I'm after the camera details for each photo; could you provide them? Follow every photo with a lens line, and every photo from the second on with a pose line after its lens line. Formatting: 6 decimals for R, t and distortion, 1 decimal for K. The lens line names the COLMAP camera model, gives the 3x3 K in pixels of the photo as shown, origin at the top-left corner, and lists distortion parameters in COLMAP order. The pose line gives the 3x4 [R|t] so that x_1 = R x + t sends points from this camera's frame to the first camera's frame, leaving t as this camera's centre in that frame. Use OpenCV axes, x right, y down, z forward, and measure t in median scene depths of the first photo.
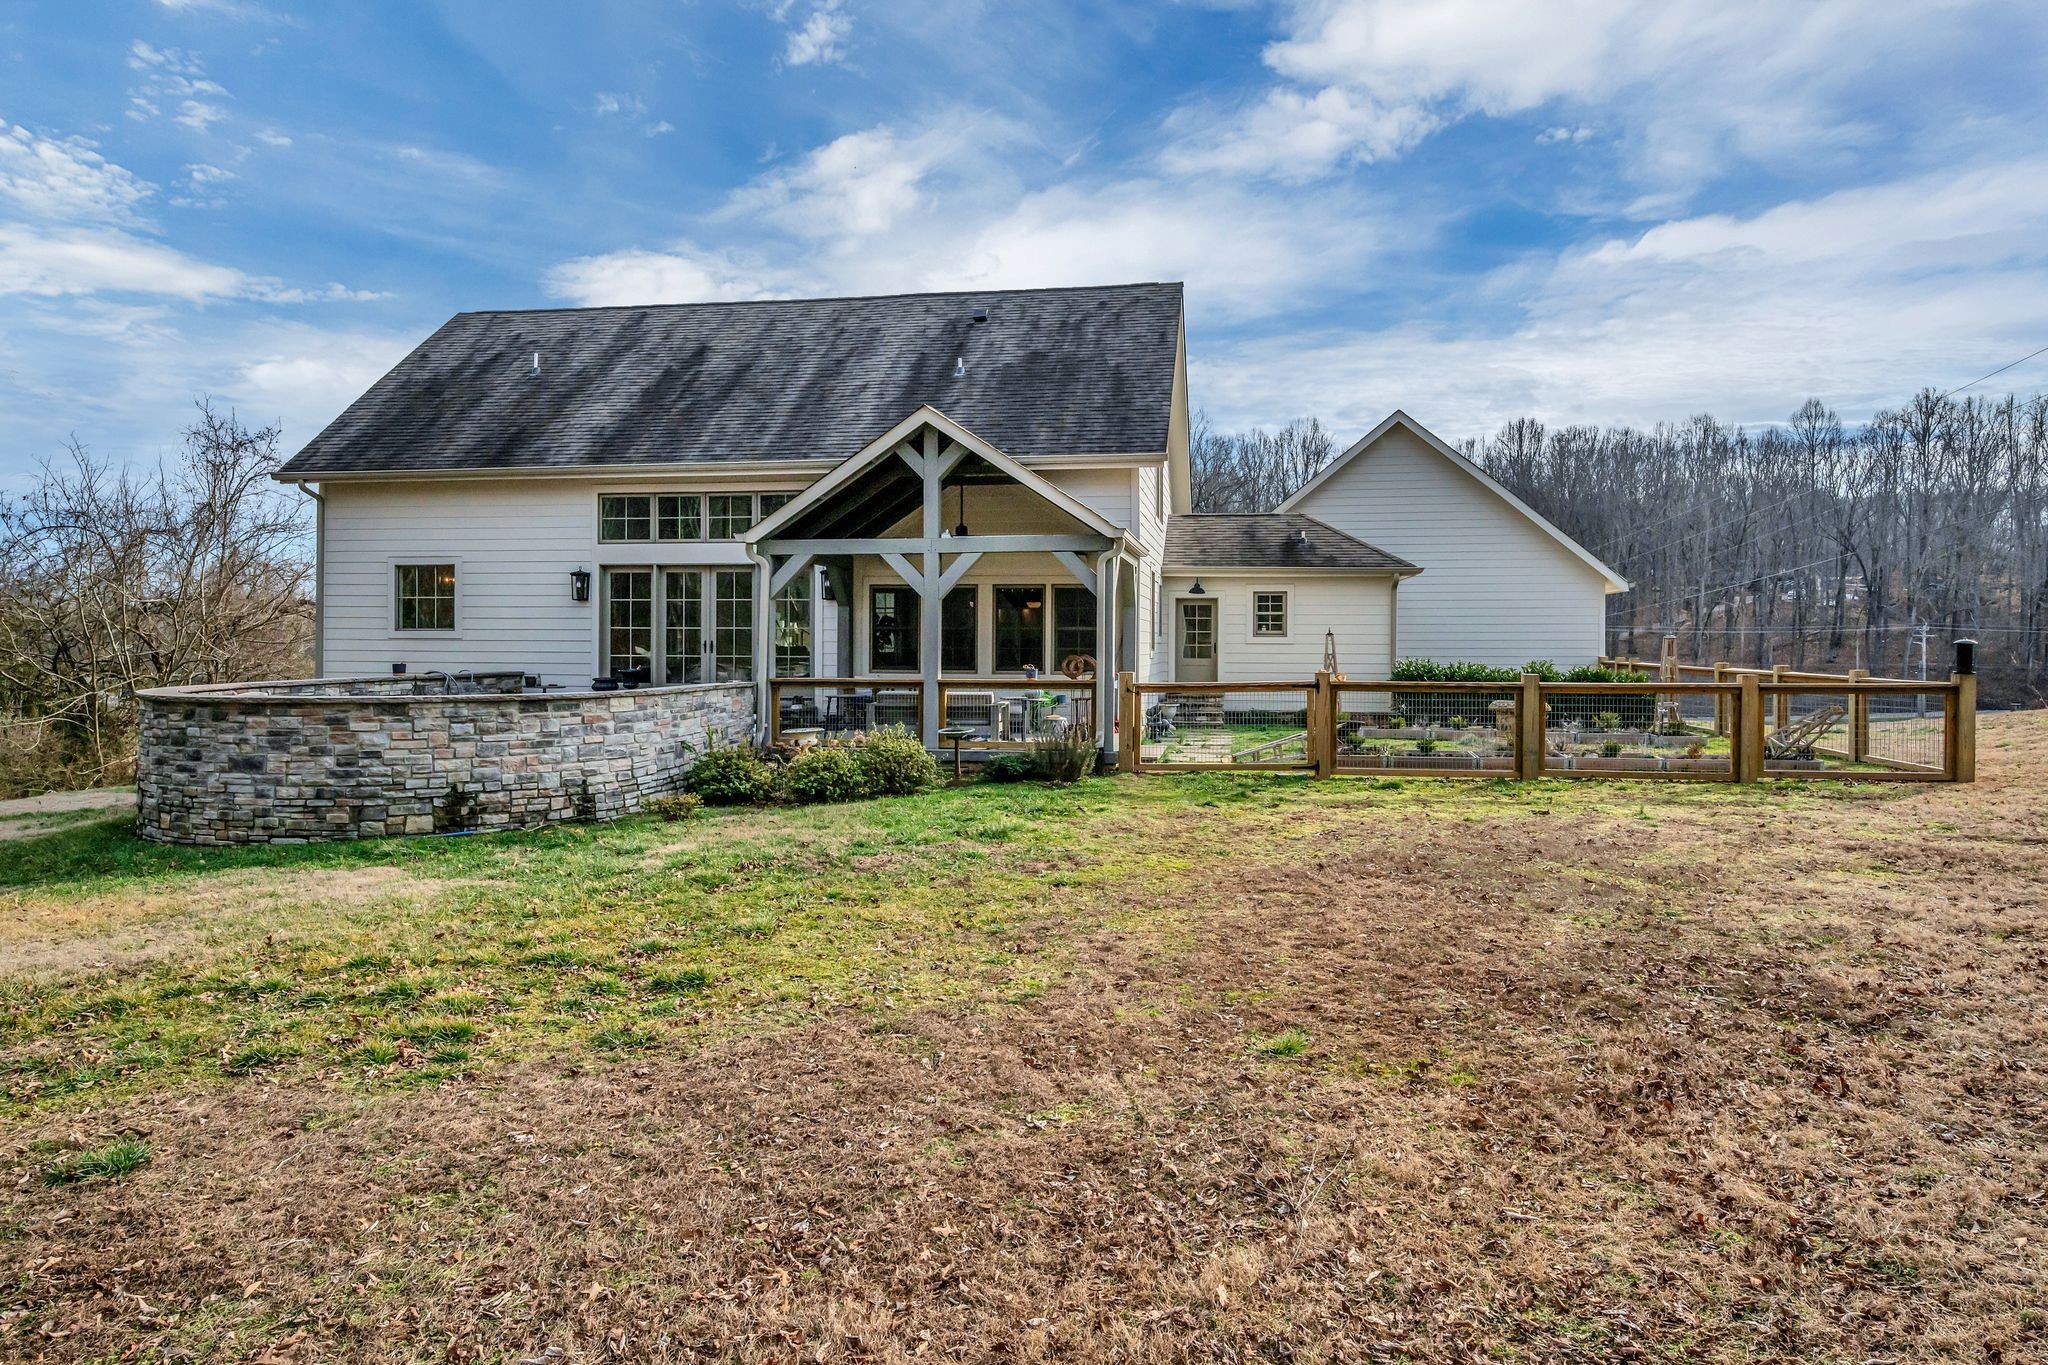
lens RADIAL K [[1246.5, 0, 1024.8], [0, 1246.5, 635.9], [0, 0, 1]] dist [0.000343, 0.000161]
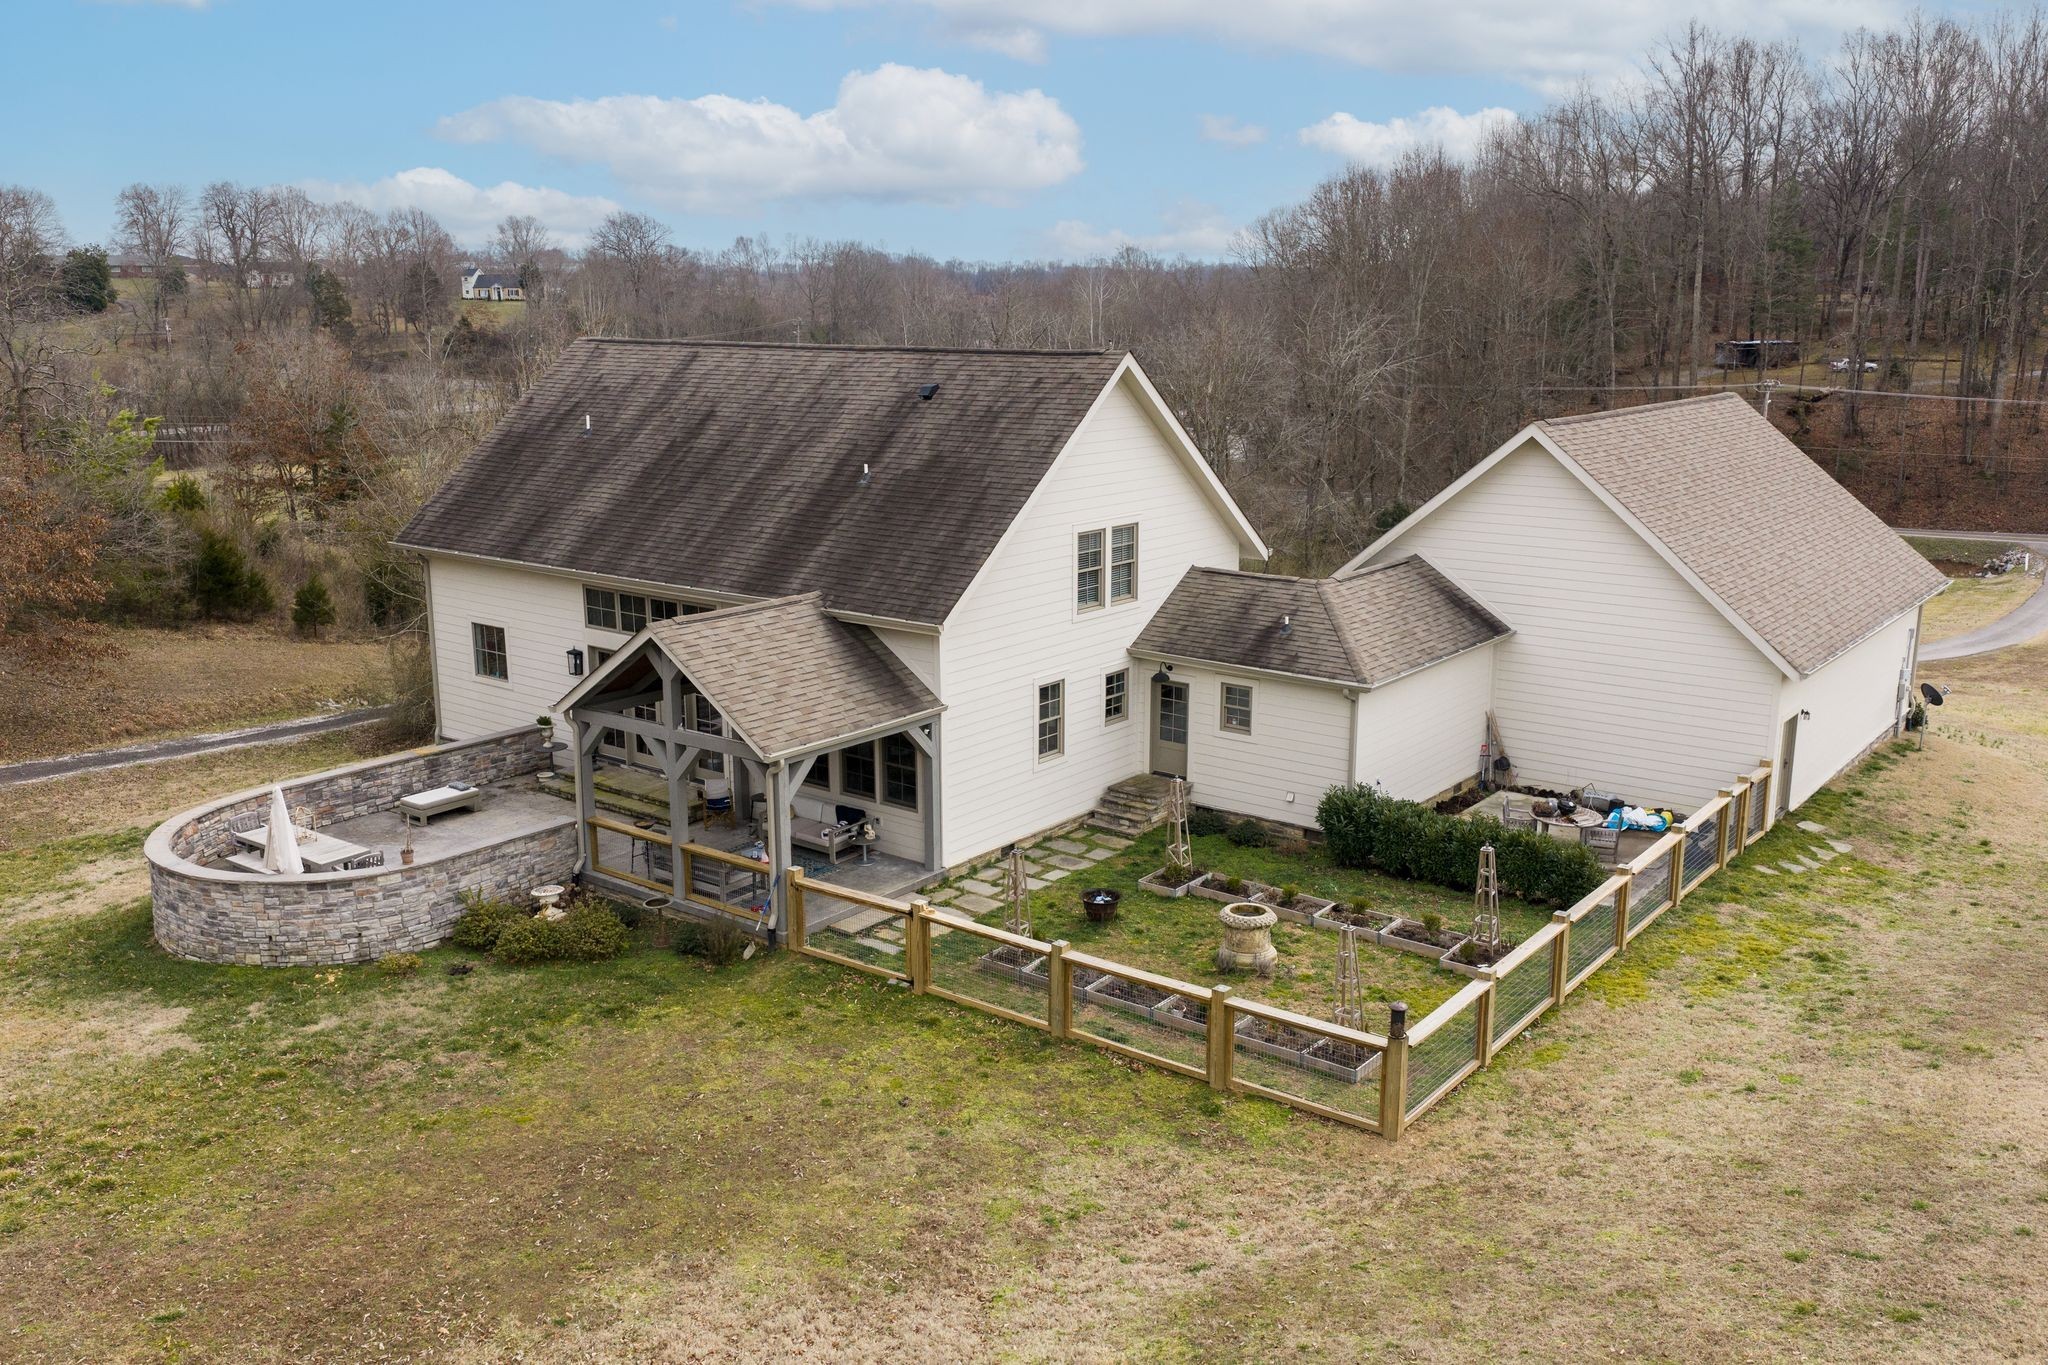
lens RADIAL K [[1691.8, 0, 1024.0], [0, 1691.8, 682.5], [0, 0, 1]] dist [0.005504, -0.000638]
pose [[0.880121, 0.098301, -0.464461, 0.745880], [0.009201, 0.974613, 0.223708, -0.370603], [0.474660, -0.201164, 0.856873, -0.157315]]
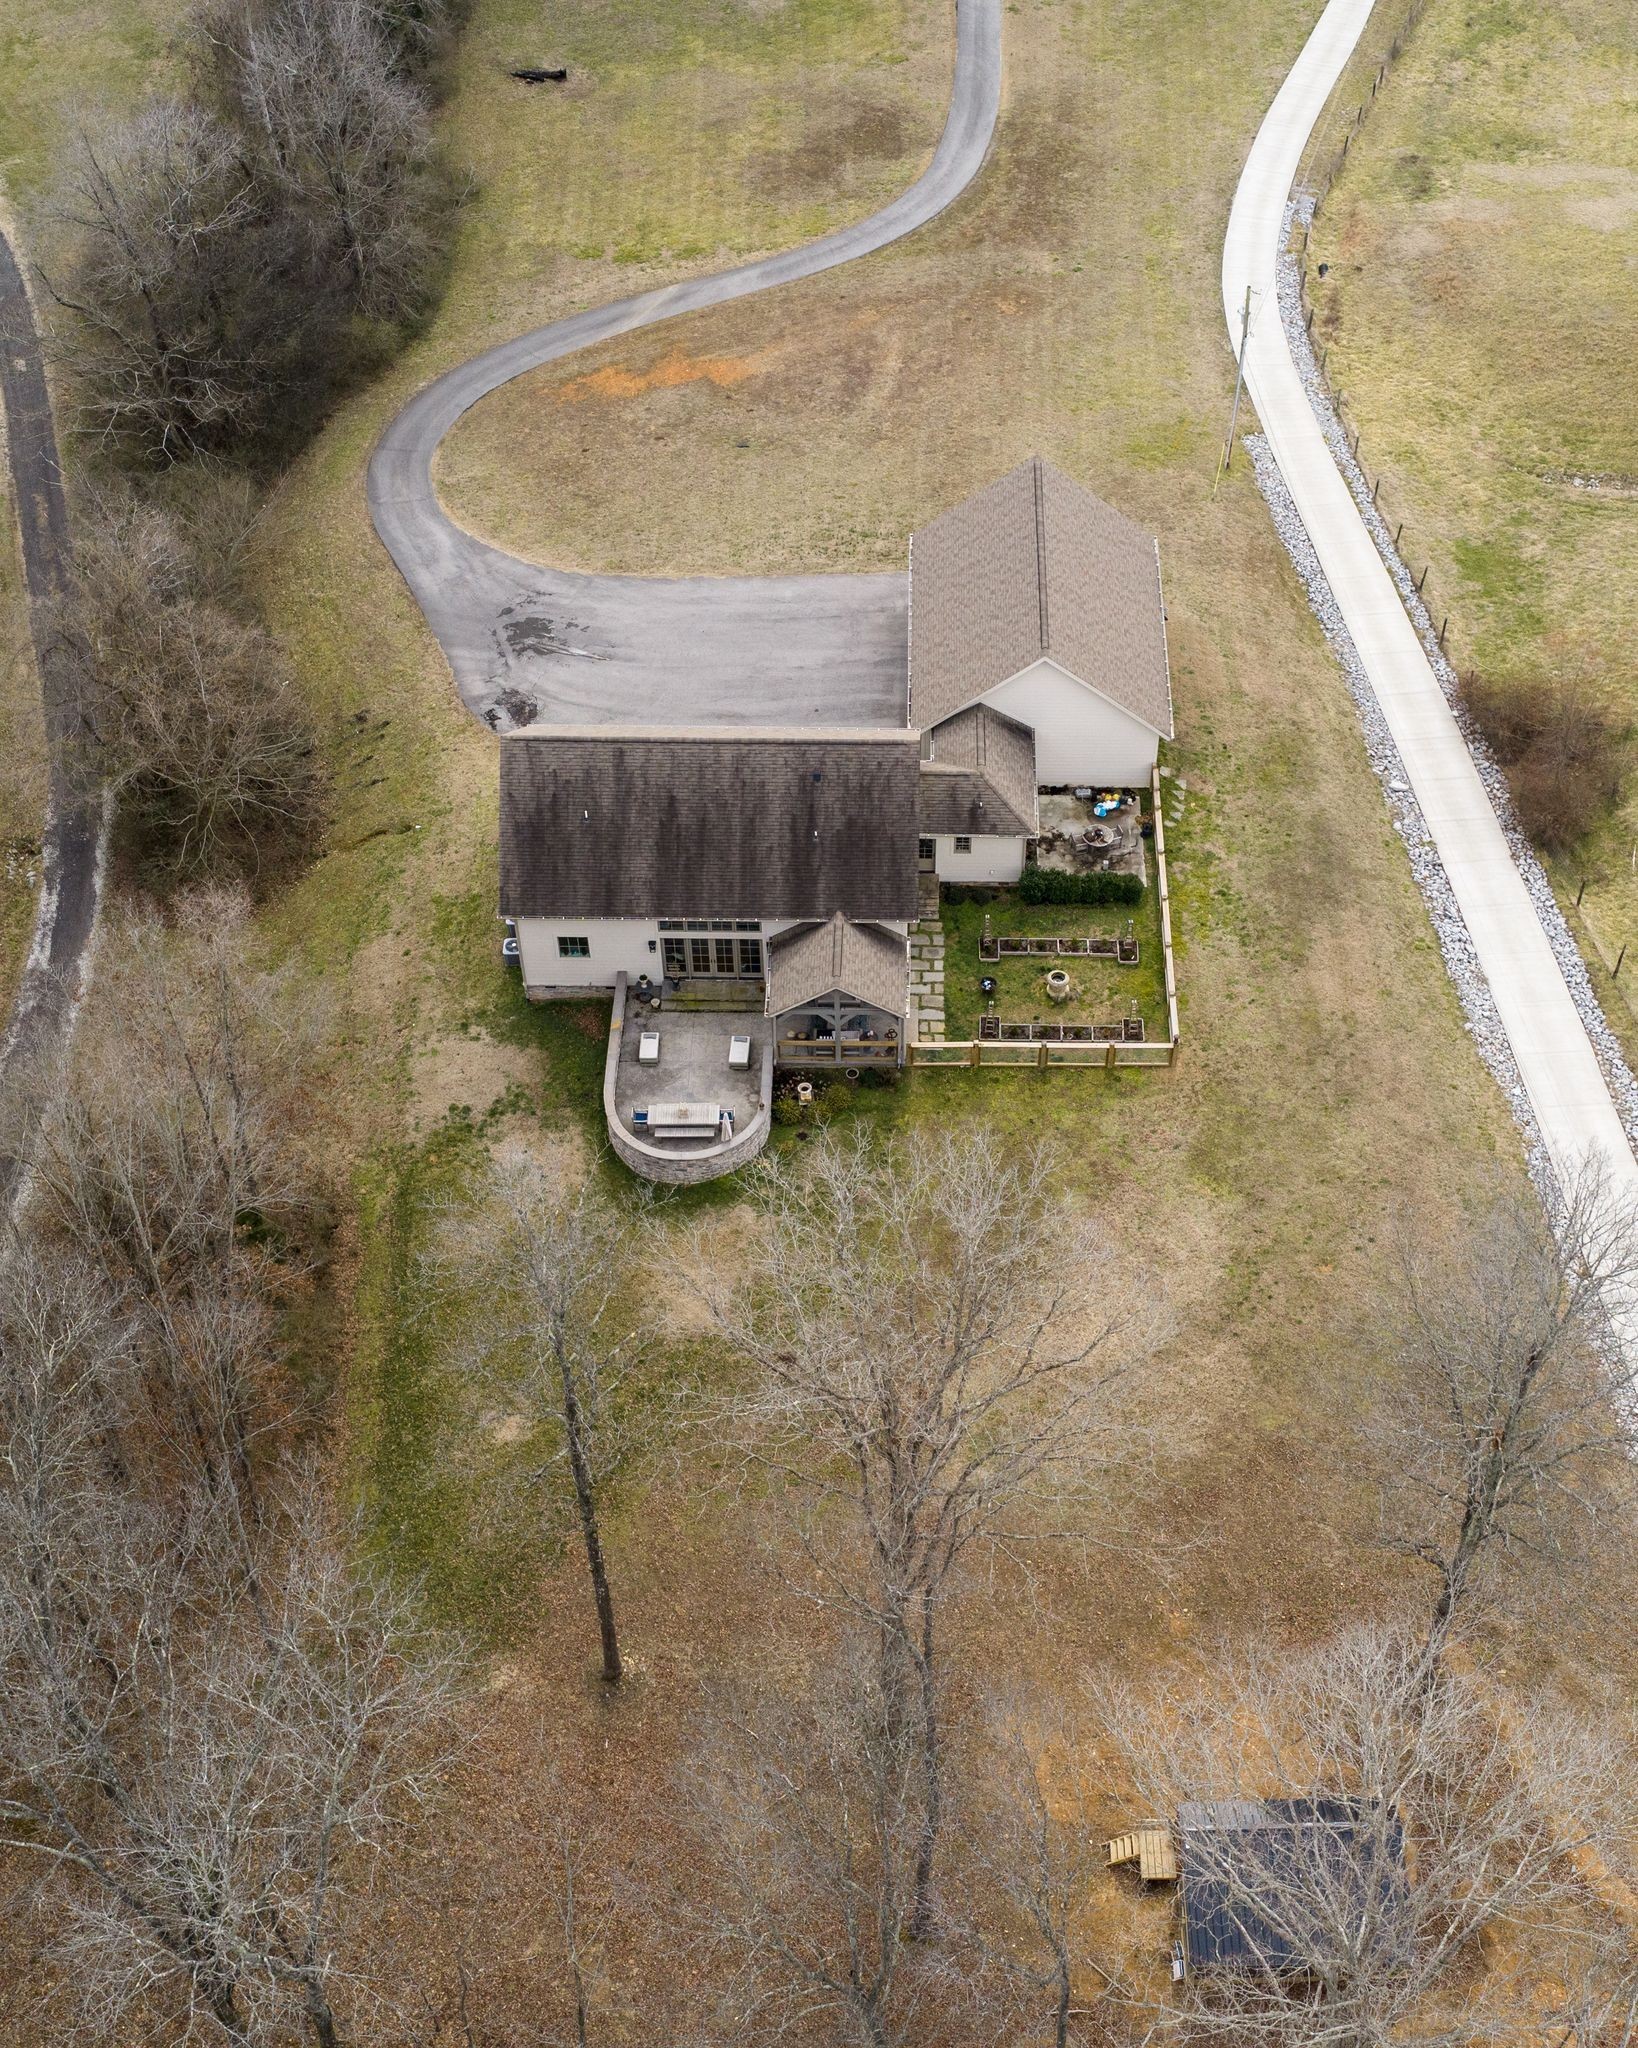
lens RADIAL K [[2621.0, 0, 819.0], [0, 2621.0, 1024.0], [0, 0, 1]] dist [-0.011853, -0.000999]
pose [[0.989637, -0.120208, 0.078544, -0.443826], [0.020033, 0.657219, 0.753434, -3.418707], [-0.142189, -0.744052, 0.652816, -2.155358]]
